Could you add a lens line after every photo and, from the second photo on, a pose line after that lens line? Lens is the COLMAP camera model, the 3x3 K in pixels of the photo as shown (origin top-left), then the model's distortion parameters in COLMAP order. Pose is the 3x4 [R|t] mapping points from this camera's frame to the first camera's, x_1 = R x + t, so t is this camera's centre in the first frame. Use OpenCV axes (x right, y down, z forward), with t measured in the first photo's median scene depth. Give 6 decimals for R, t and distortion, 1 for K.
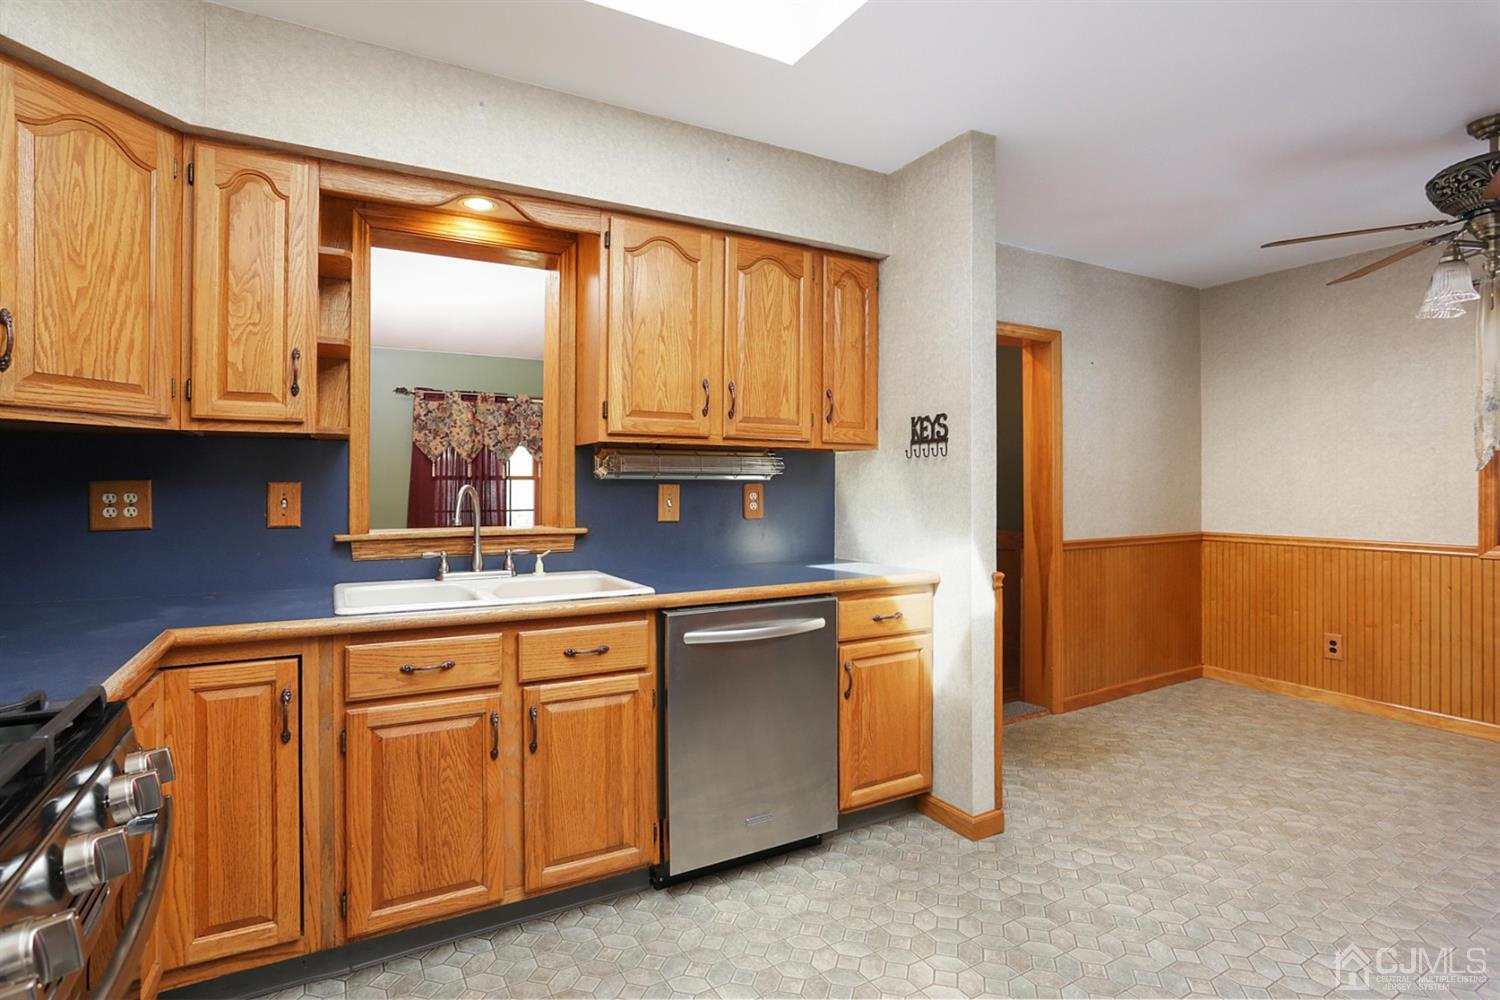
lens RADIAL K [[778.8, 0, 709.0], [0, 778.8, 483.1], [0, 0, 1]] dist [-0.042499, 0.027328]
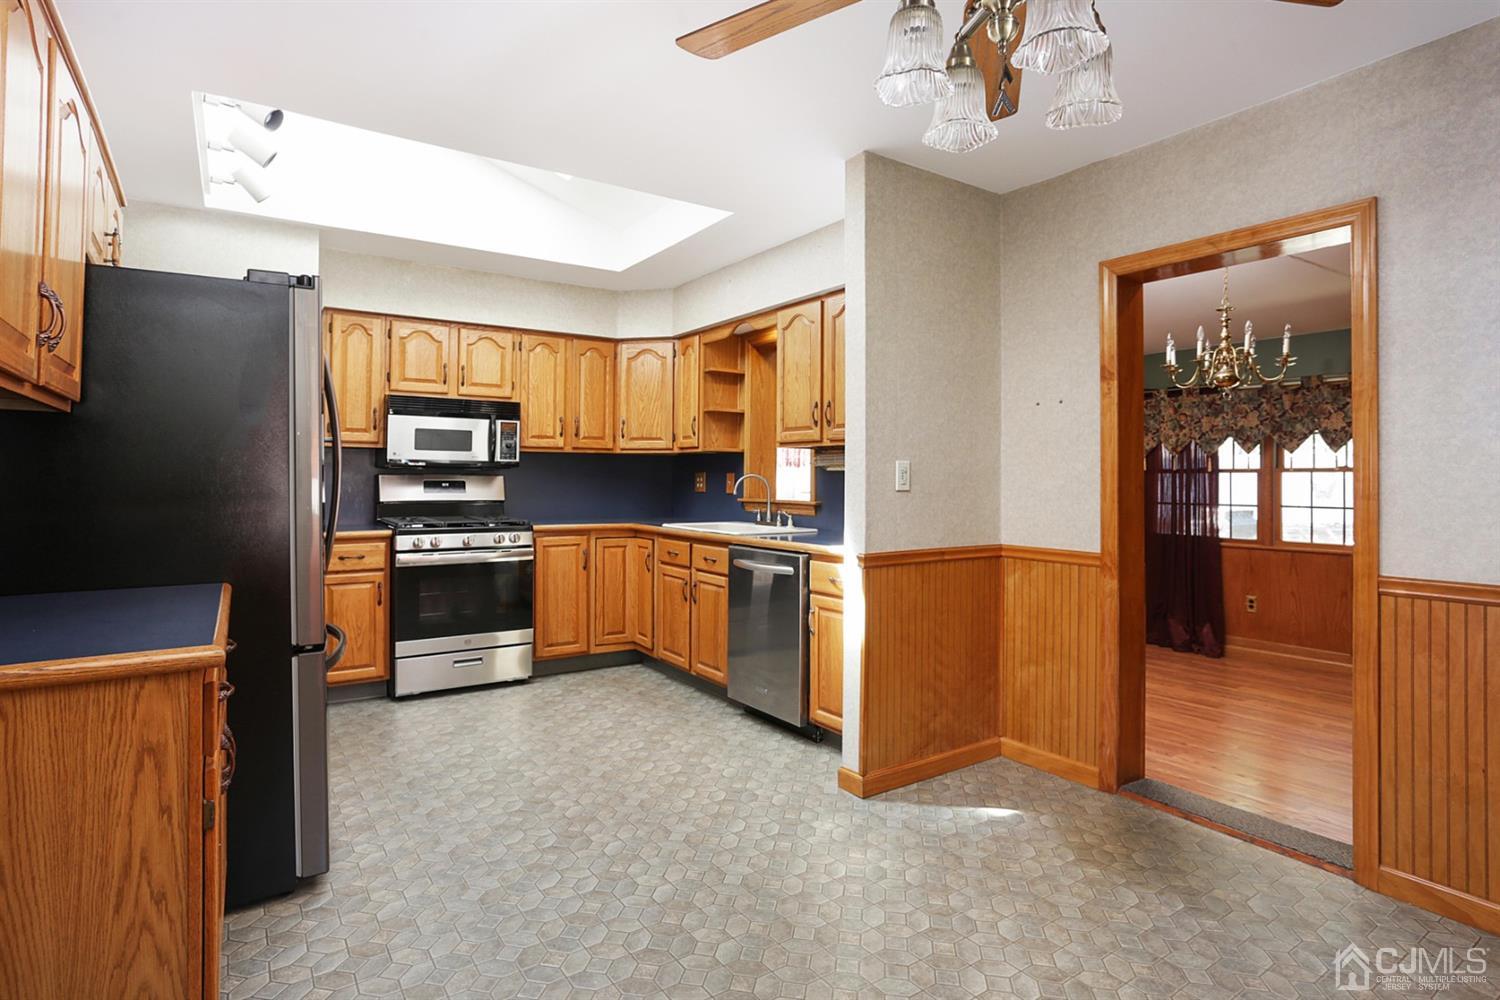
lens RADIAL K [[795.8, 0, 742.5], [0, 795.8, 461.4], [0, 0, 1]] dist [-0.064056, 0.042093]
pose [[0.065923, -0.020463, -0.997615, 1.749280], [-0.004919, 0.999771, -0.020833, 0.012843], [0.997813, 0.006281, 0.065807, 0.910155]]
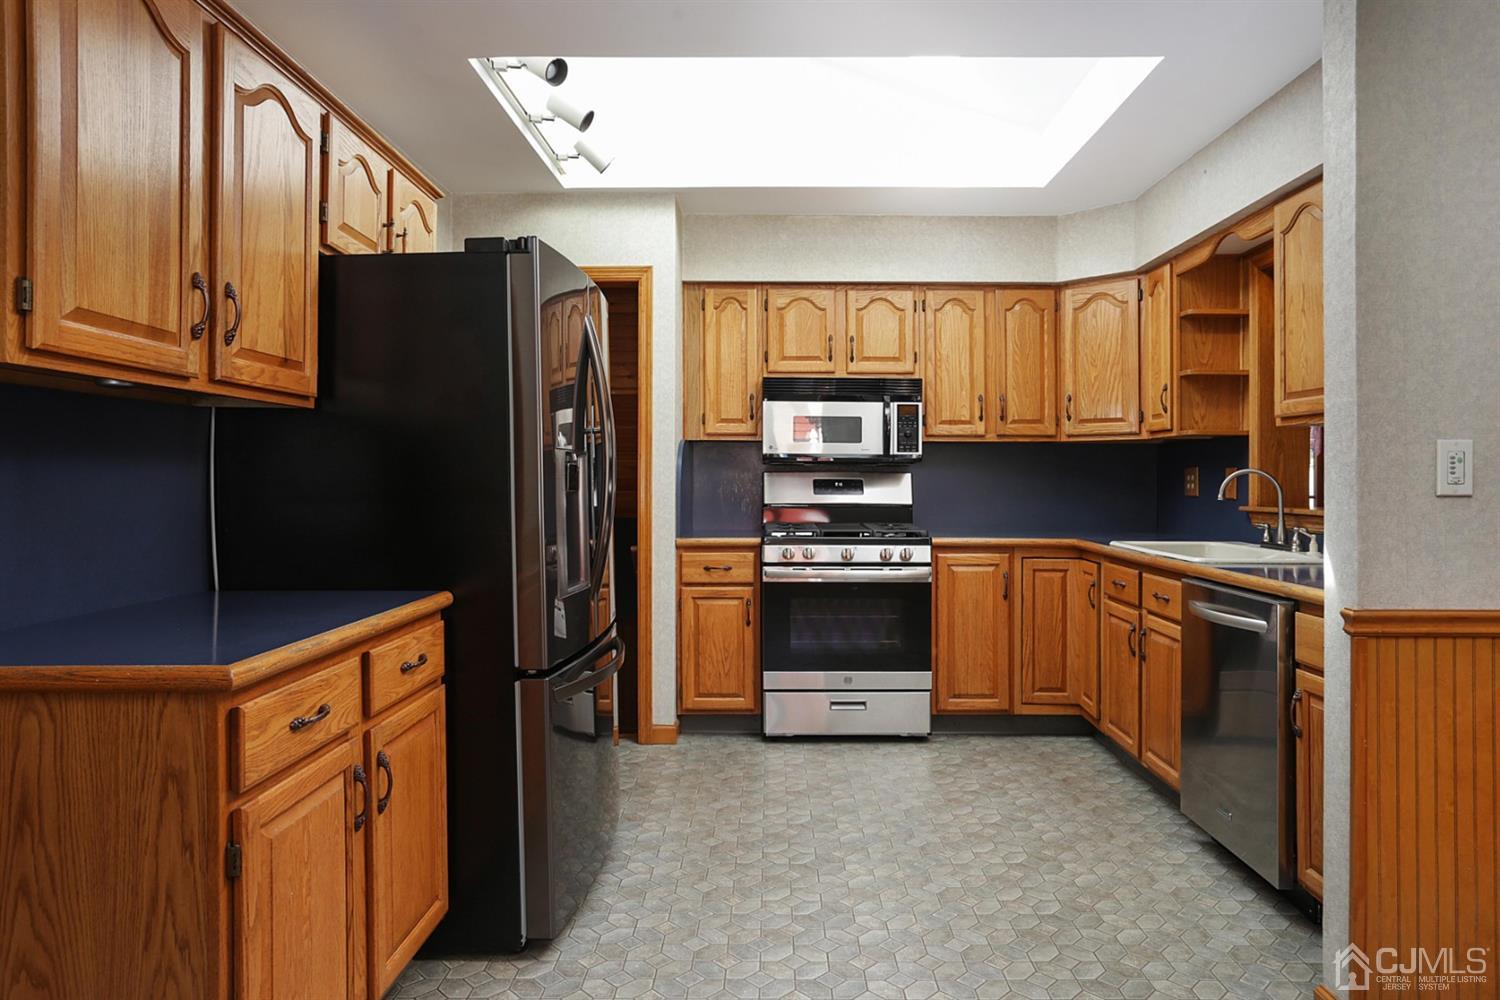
lens RADIAL K [[962.8, 0, 739.5], [0, 962.8, 475.0], [0, 0, 1]] dist [-0.039650, 0.066759]
pose [[-0.512541, -0.001986, -0.858661, 1.492595], [-0.002667, 0.999996, -0.000721, 0.016898], [0.858659, 0.001921, -0.512544, 1.161117]]
